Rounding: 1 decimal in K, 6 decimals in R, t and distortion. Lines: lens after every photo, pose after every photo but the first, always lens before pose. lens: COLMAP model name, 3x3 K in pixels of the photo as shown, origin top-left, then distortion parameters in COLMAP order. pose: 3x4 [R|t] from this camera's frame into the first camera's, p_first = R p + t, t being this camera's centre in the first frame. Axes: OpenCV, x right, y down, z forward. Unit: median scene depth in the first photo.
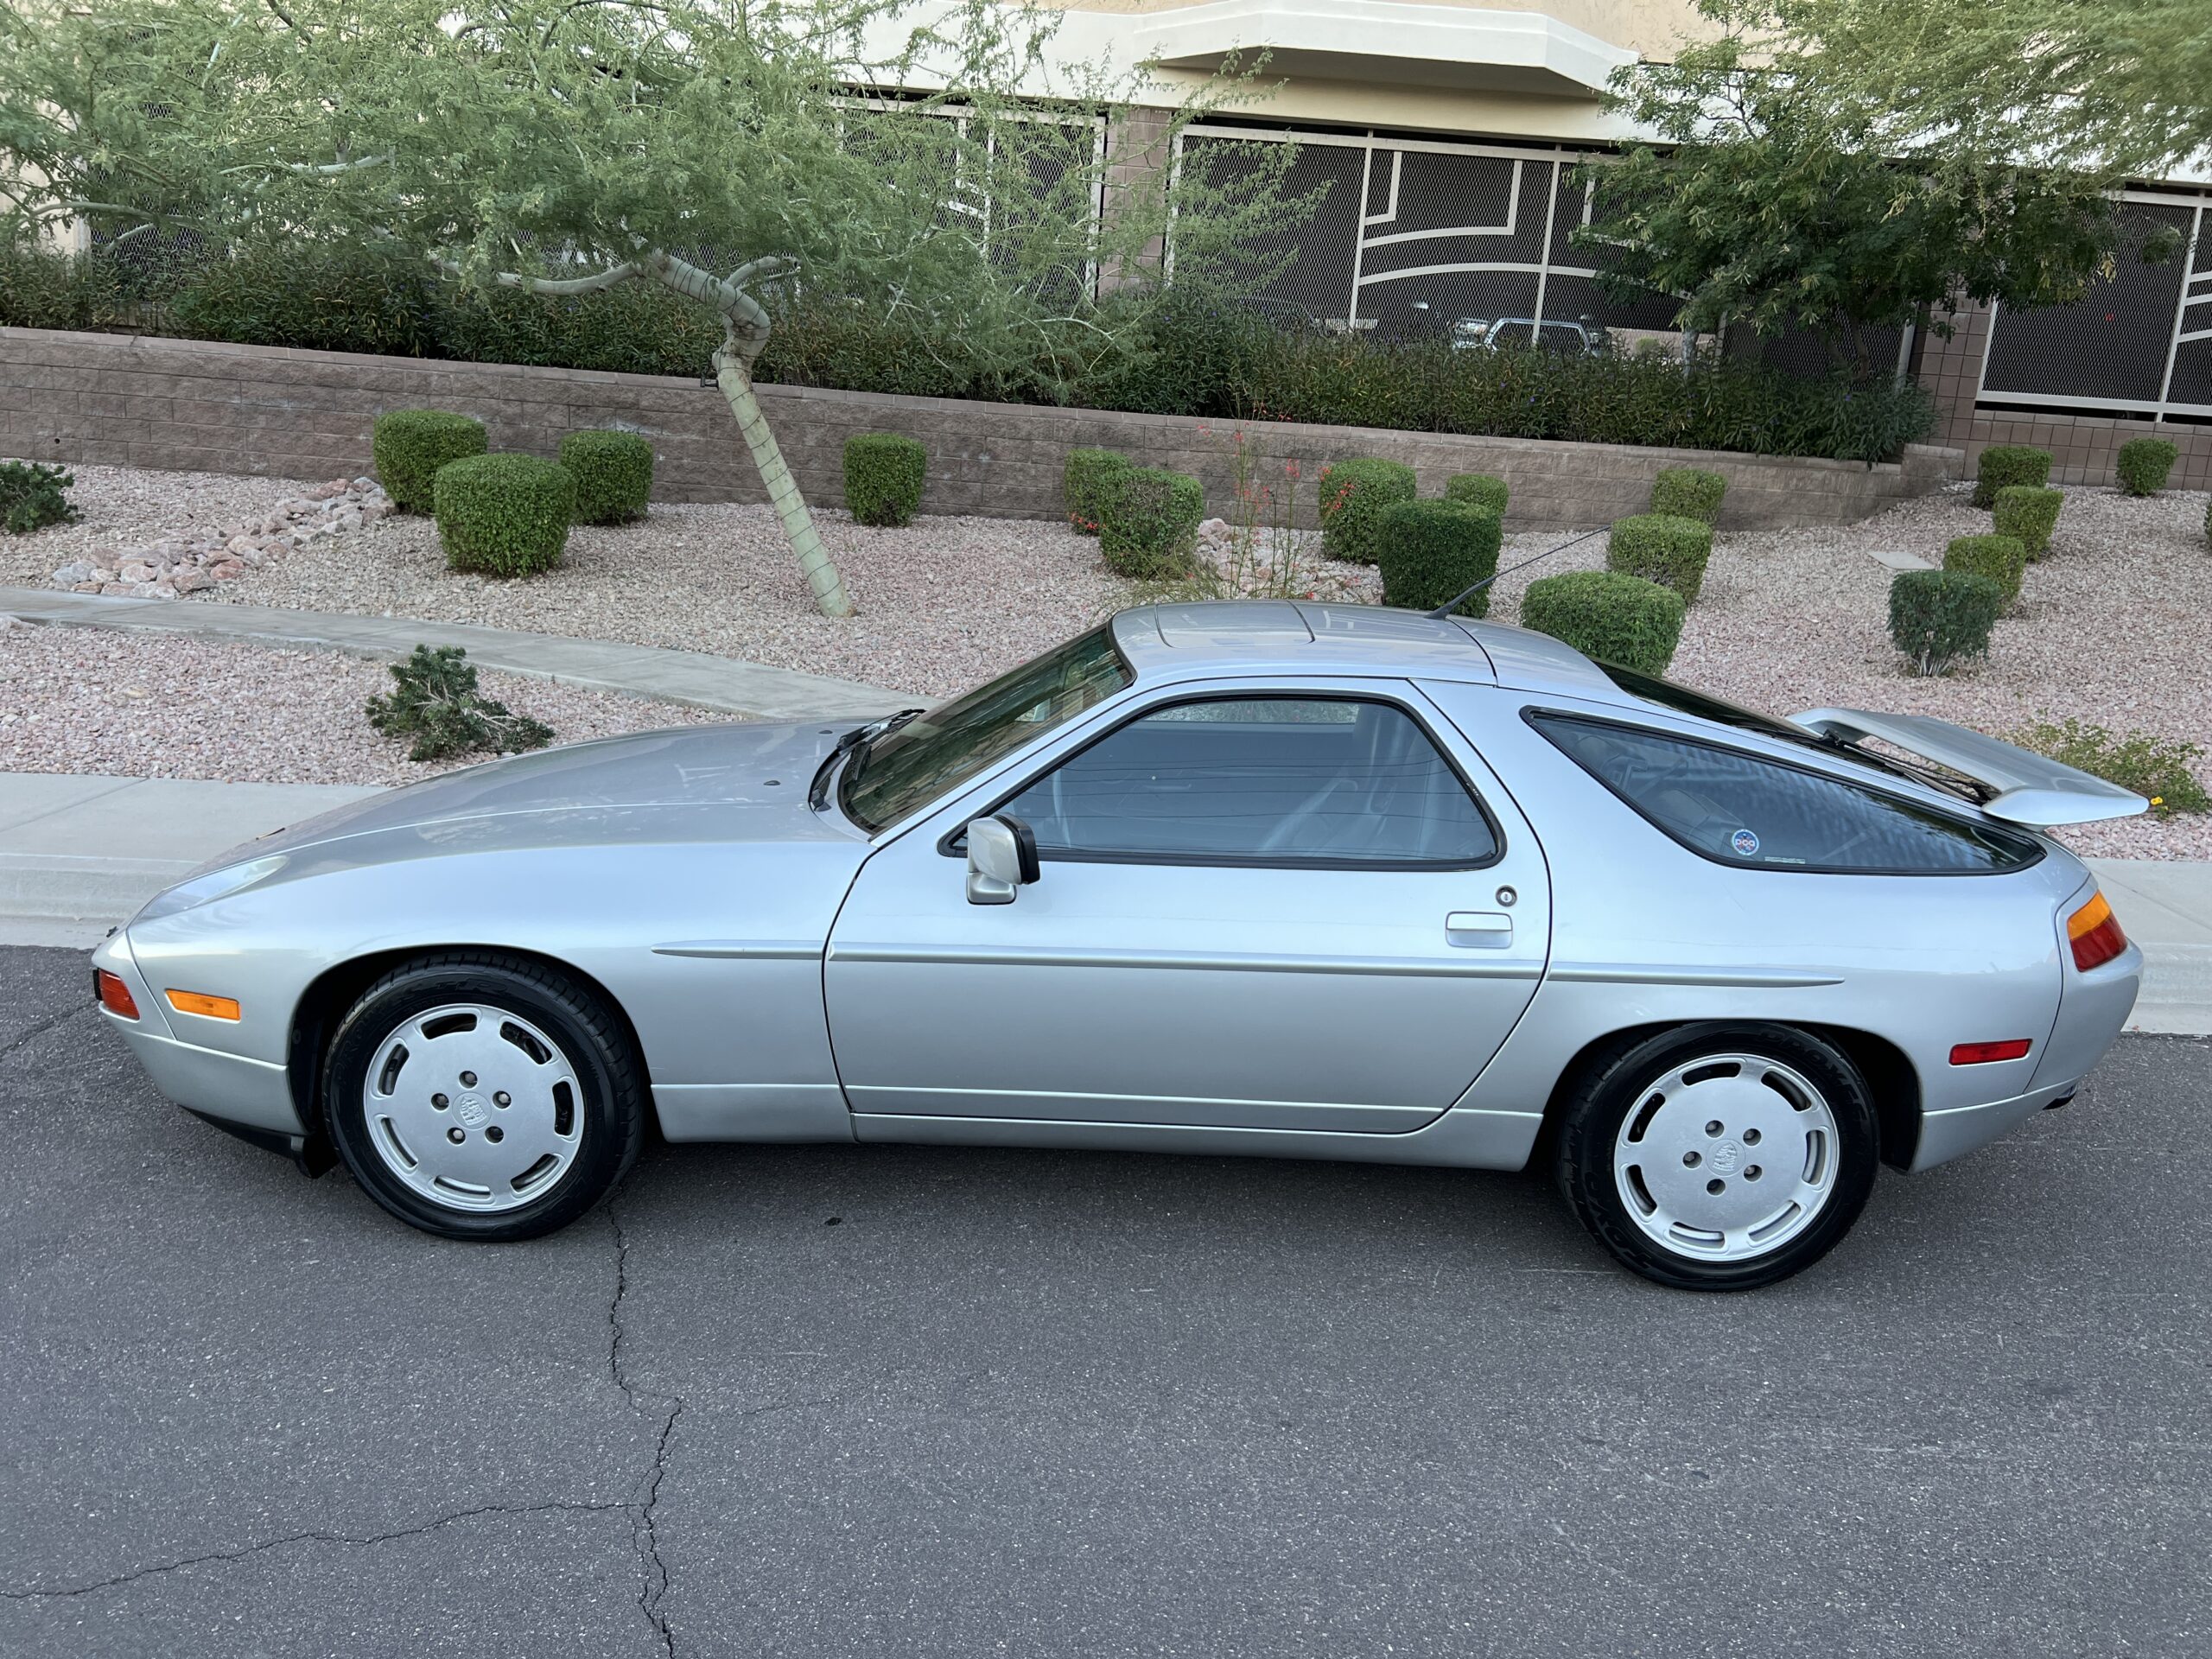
lens RADIAL K [[1680.6, 0, 1101.8], [0, 1680.6, 833.6], [0, 0, 1]] dist [-0.000318, 0.007378]
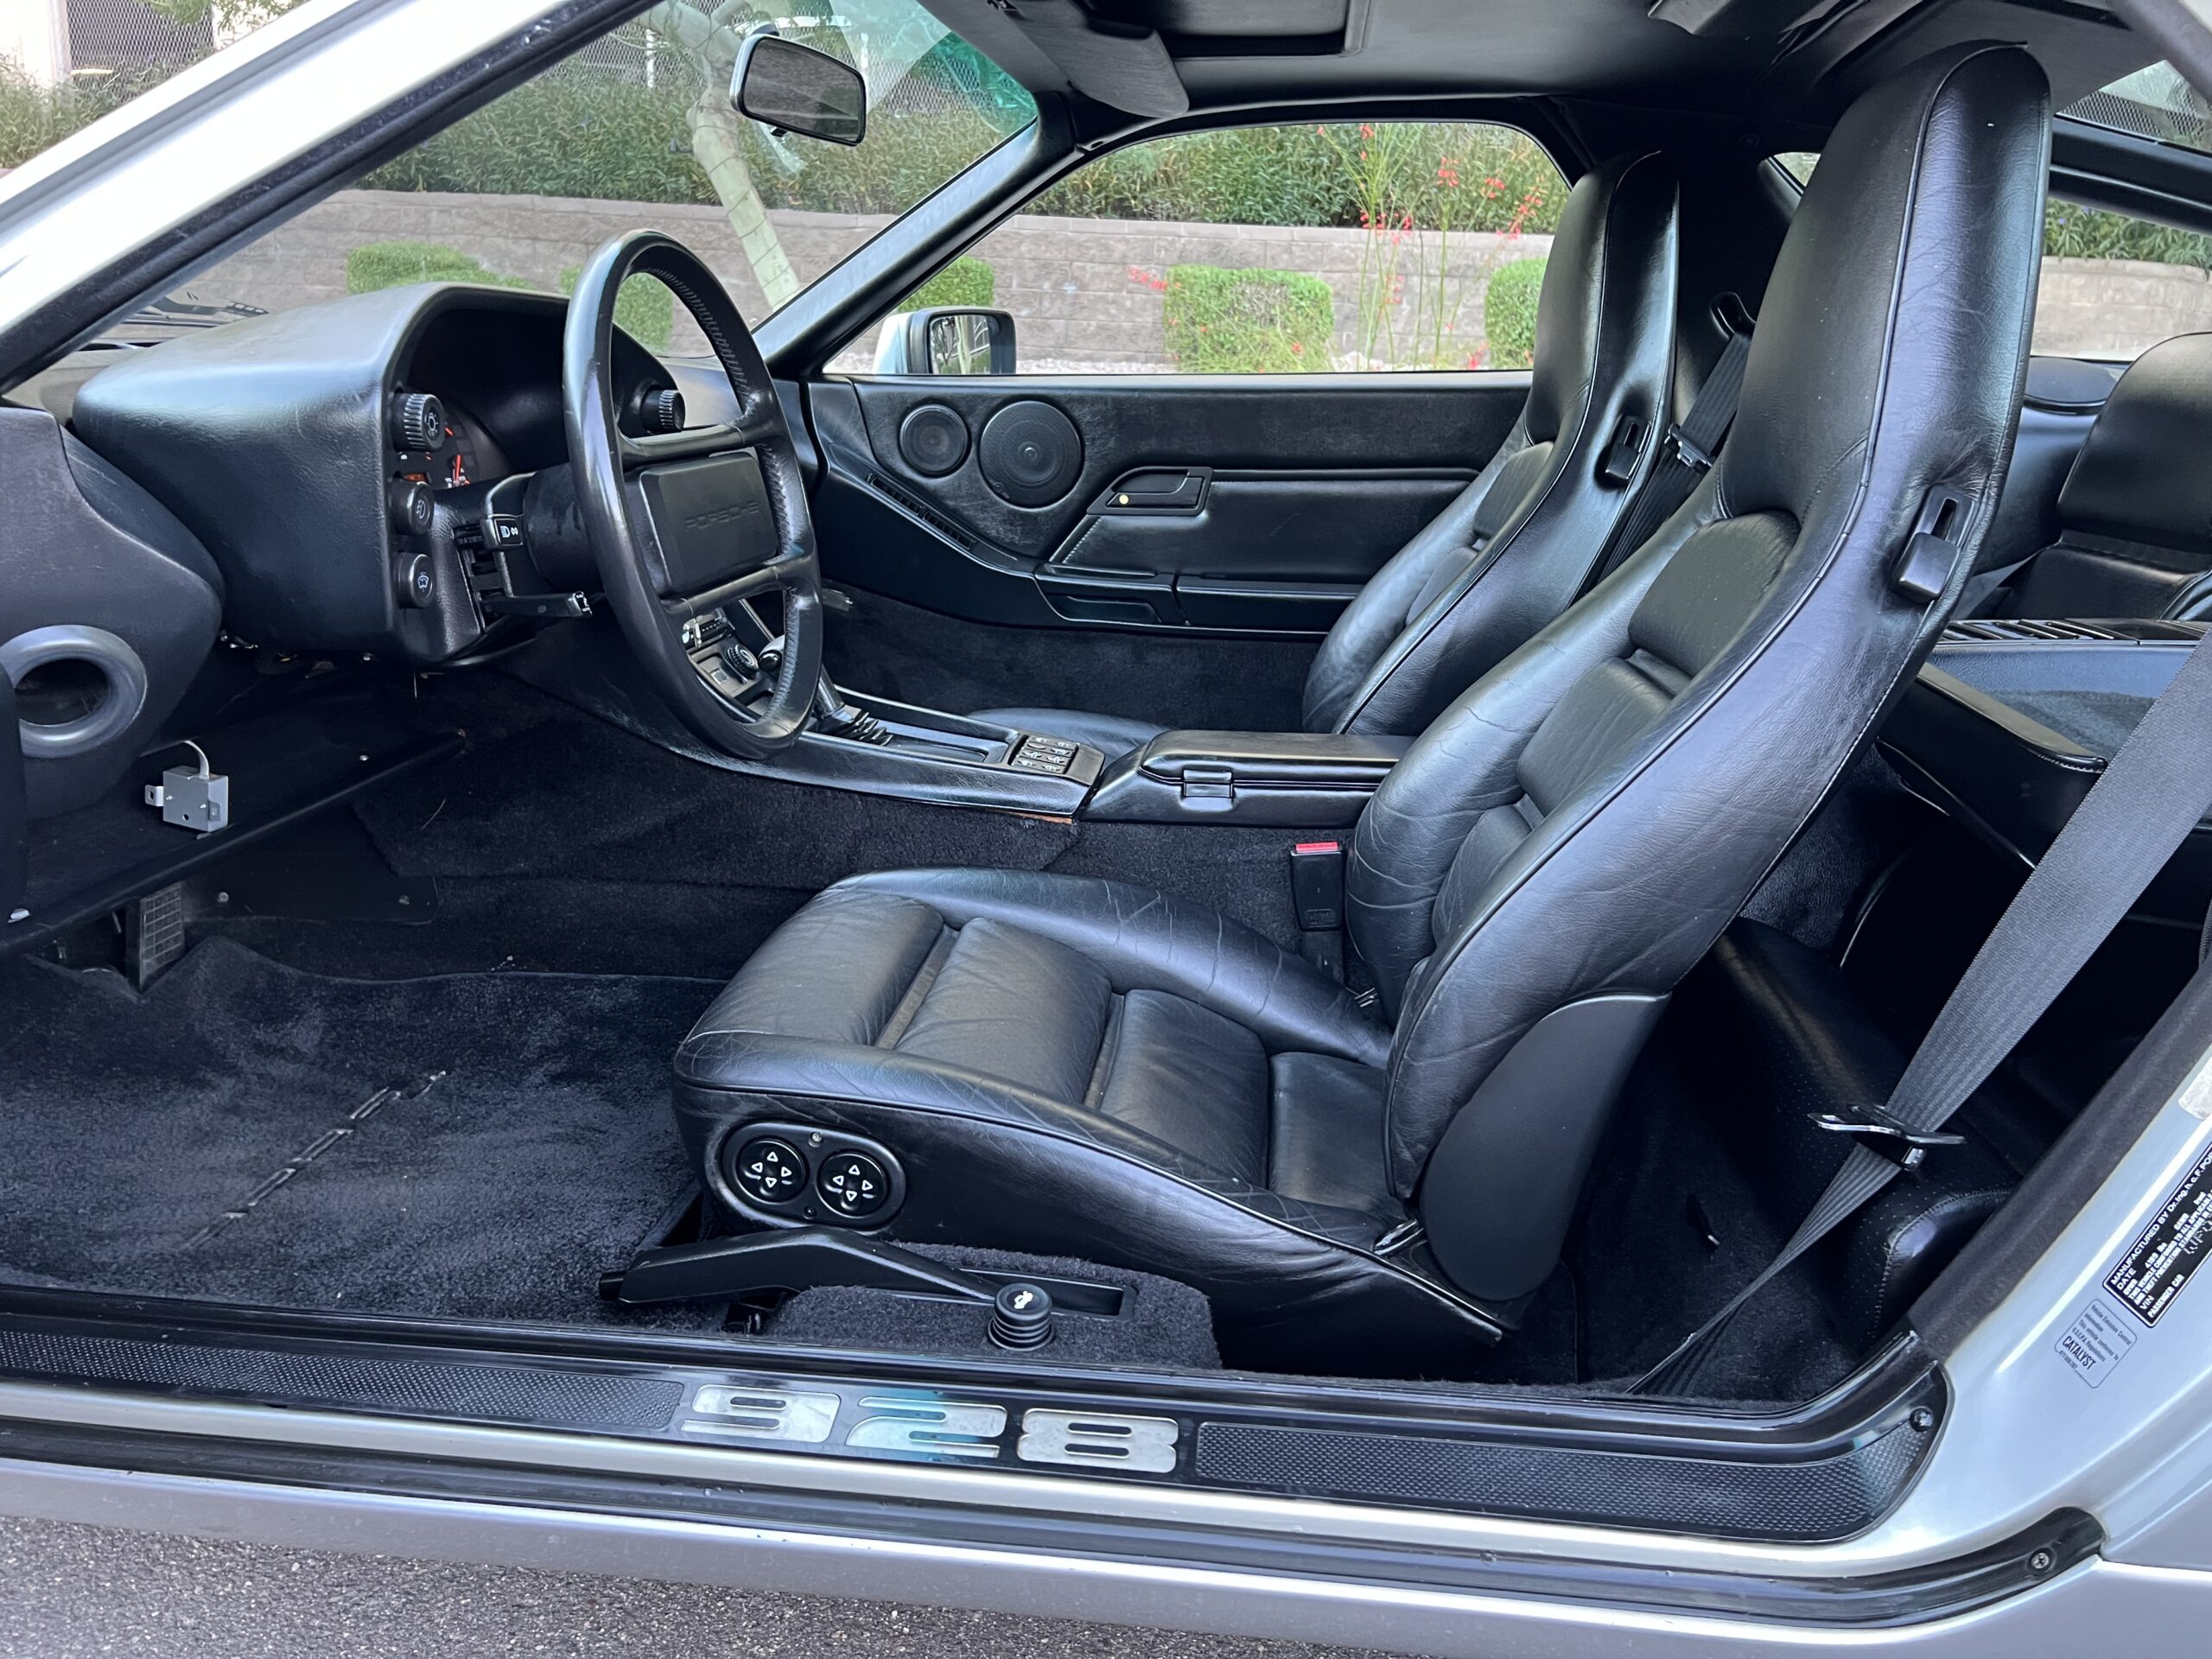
lens RADIAL K [[1680.6, 0, 1112.2], [0, 1680.6, 830.1], [0, 0, 1]] dist [-0.000318, 0.007378]
pose [[0.996442, 0.005794, -0.084080, 0.021132], [-0.002956, 0.999423, 0.033845, 0.012329], [0.084227, -0.033476, 0.995884, 0.179061]]
